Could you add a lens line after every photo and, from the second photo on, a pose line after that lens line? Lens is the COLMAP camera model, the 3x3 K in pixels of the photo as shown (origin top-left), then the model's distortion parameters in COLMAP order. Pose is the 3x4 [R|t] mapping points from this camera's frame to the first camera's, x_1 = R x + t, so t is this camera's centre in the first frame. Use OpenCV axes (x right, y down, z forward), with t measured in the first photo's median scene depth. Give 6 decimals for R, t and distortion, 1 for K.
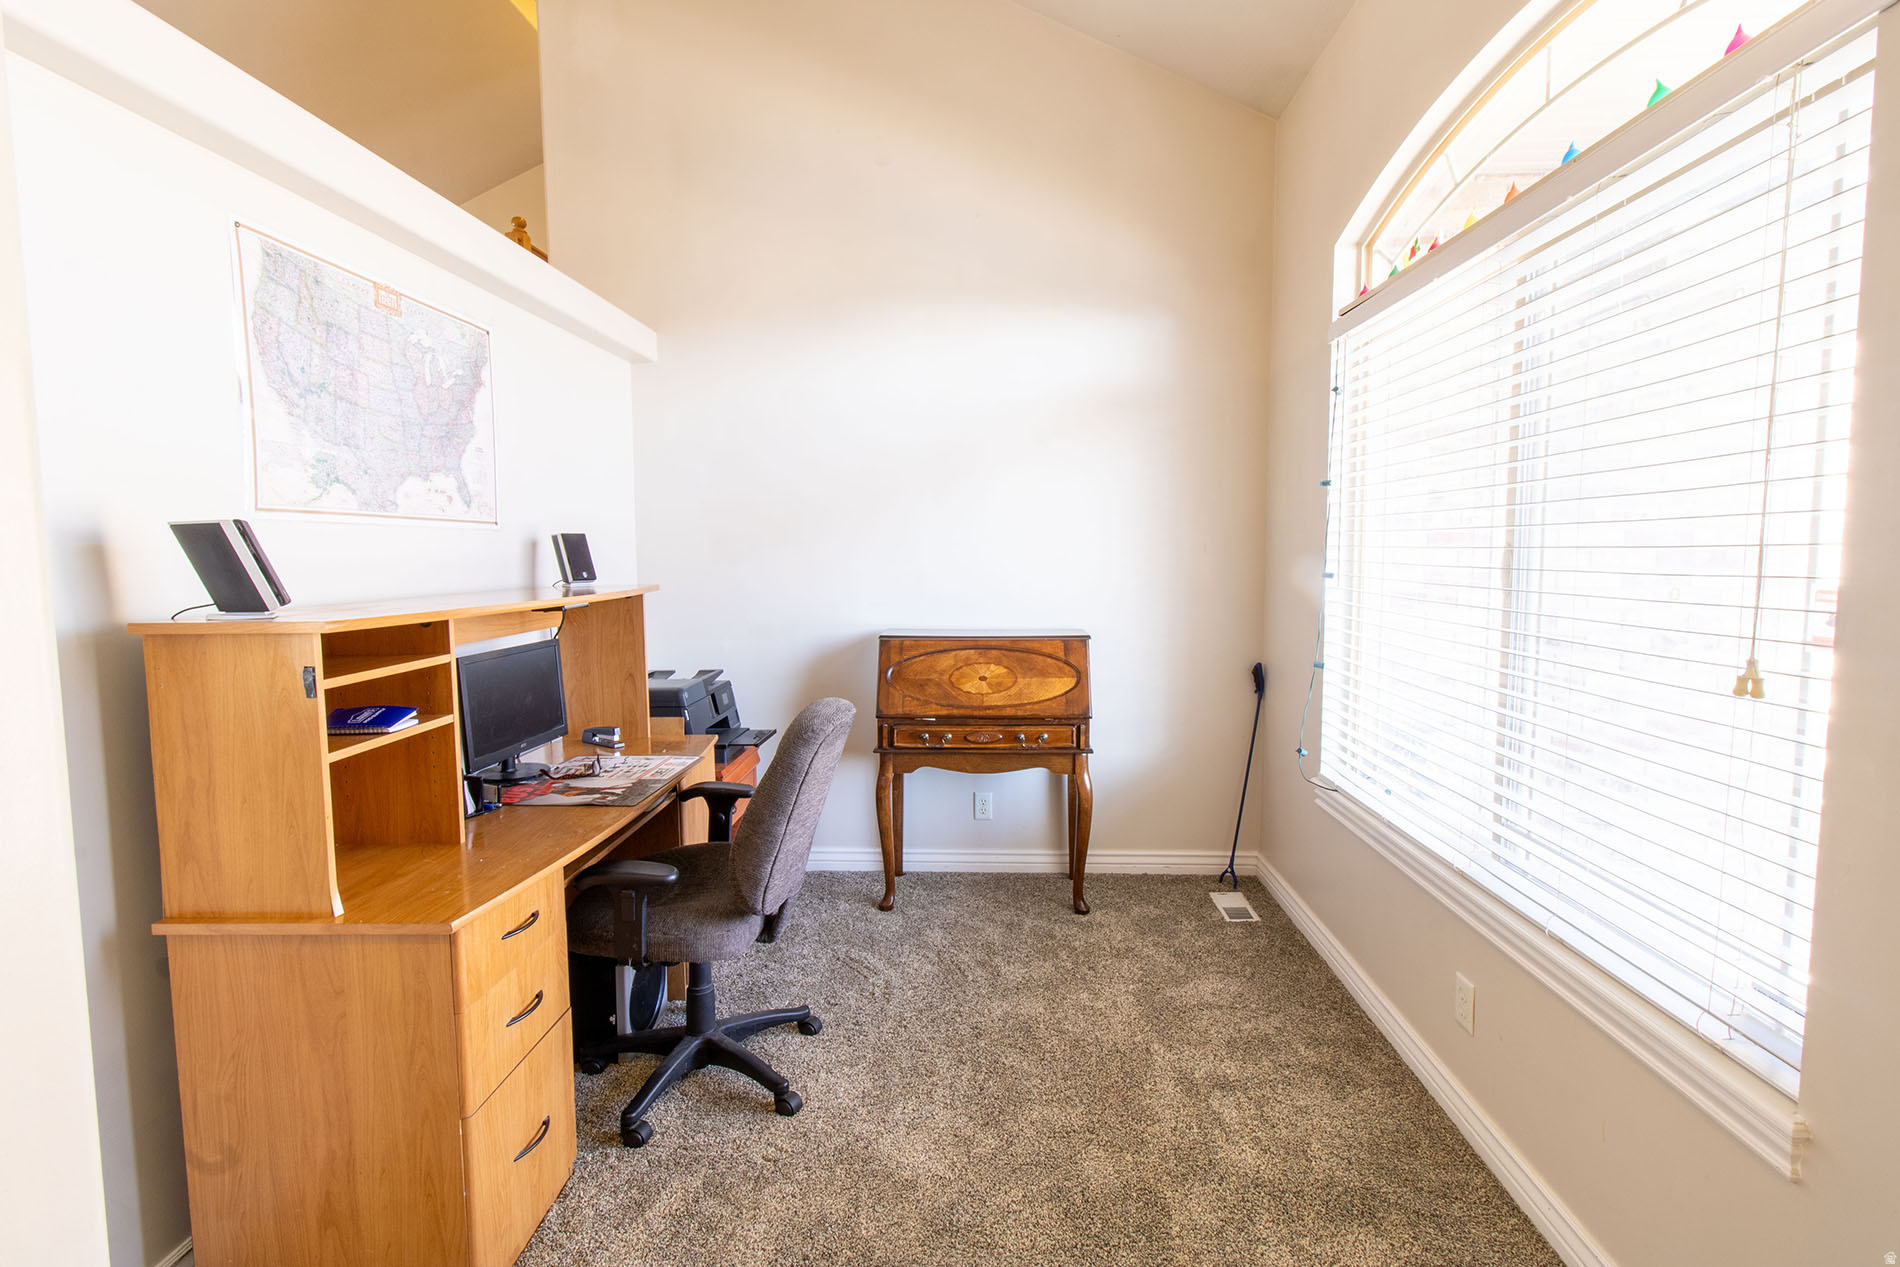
lens RADIAL K [[882.0, 0, 963.2], [0, 882.0, 618.3], [0, 0, 1]] dist [0.003013, 0.001309]
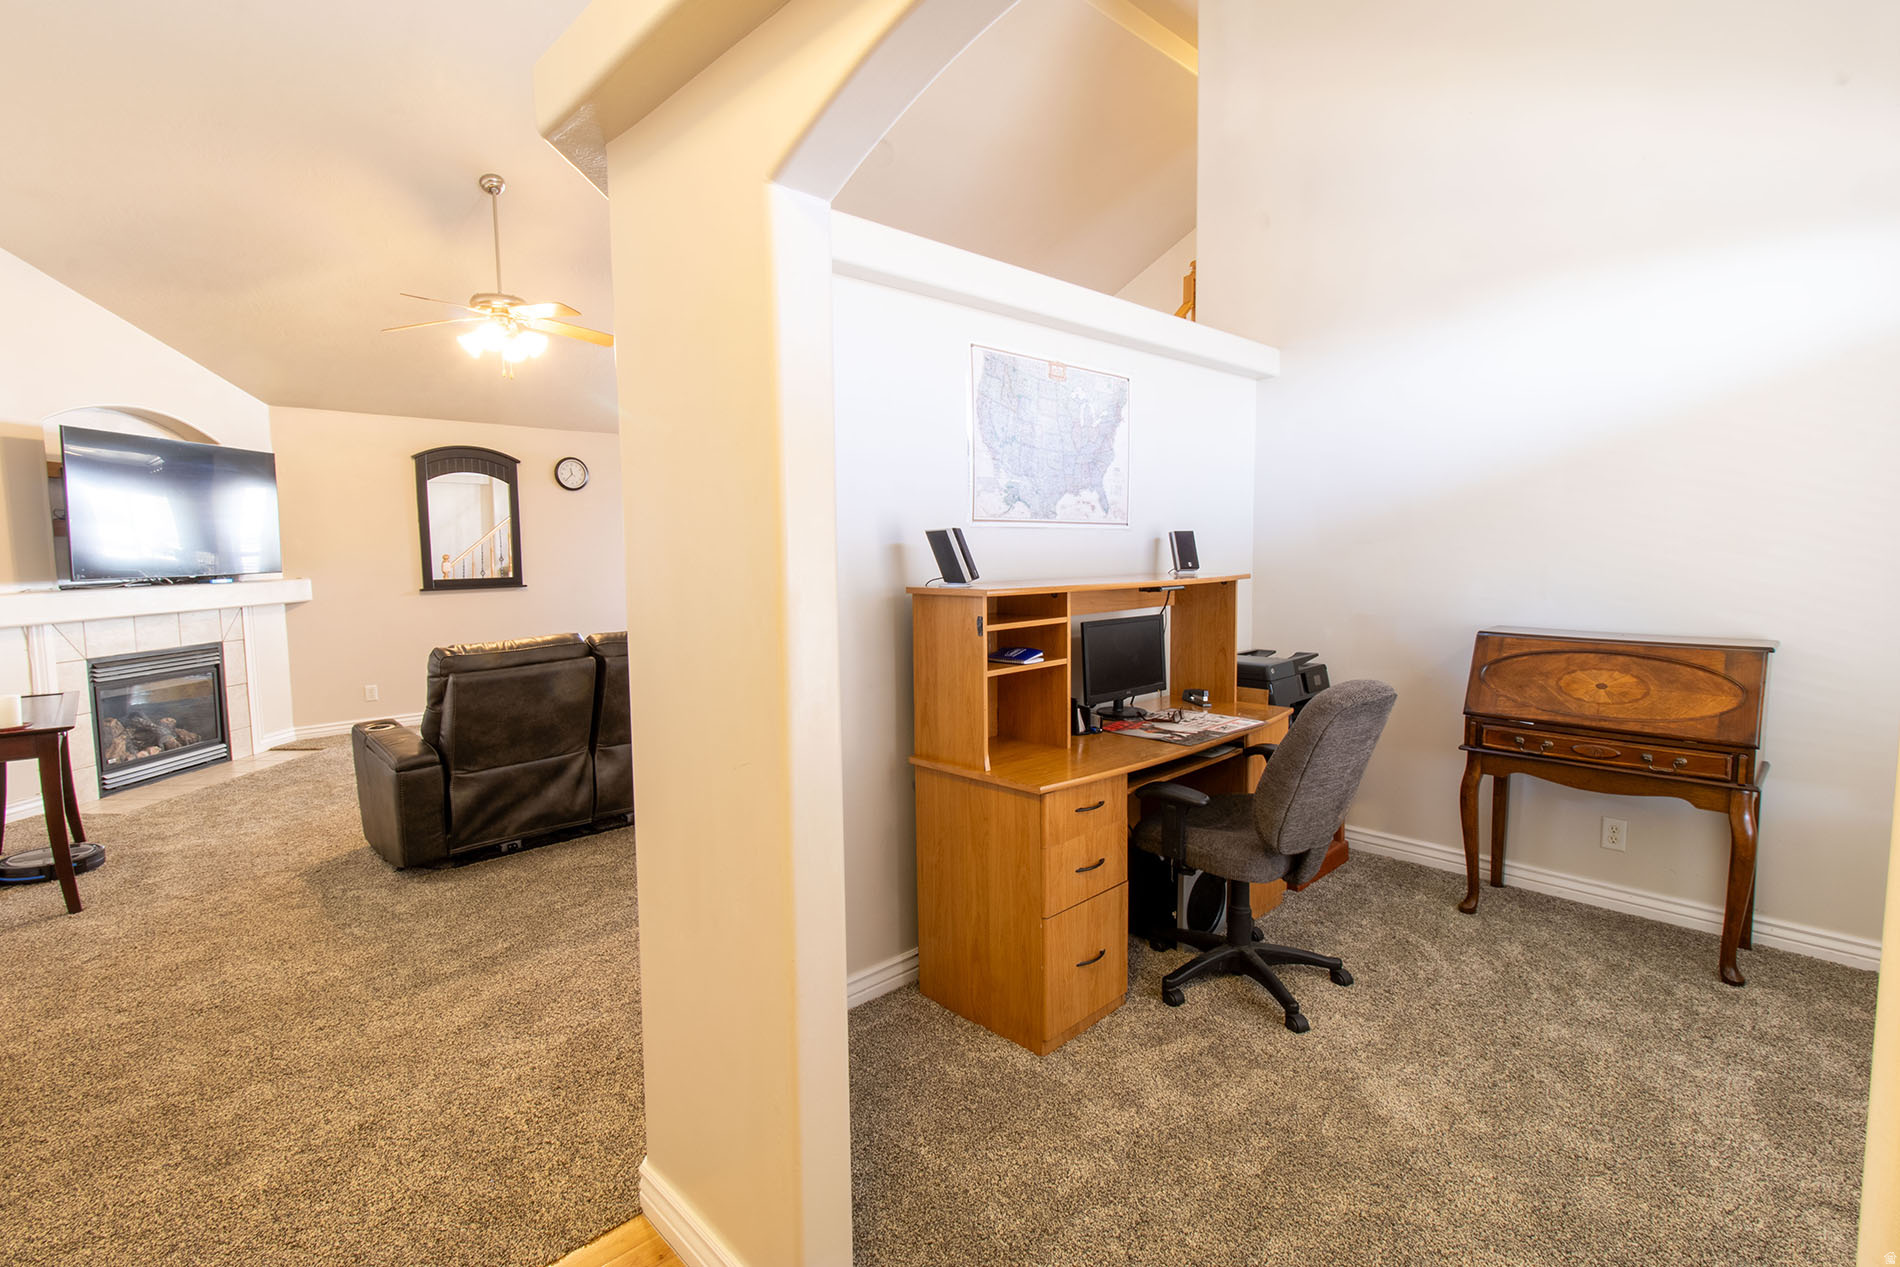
lens RADIAL K [[882.0, 0, 963.2], [0, 882.0, 618.3], [0, 0, 1]] dist [0.003013, 0.001309]
pose [[0.725090, 0.054714, -0.686478, 0.236053], [-0.048876, 0.998414, 0.027951, 0.008591], [0.686918, 0.013285, 0.726614, -0.139823]]
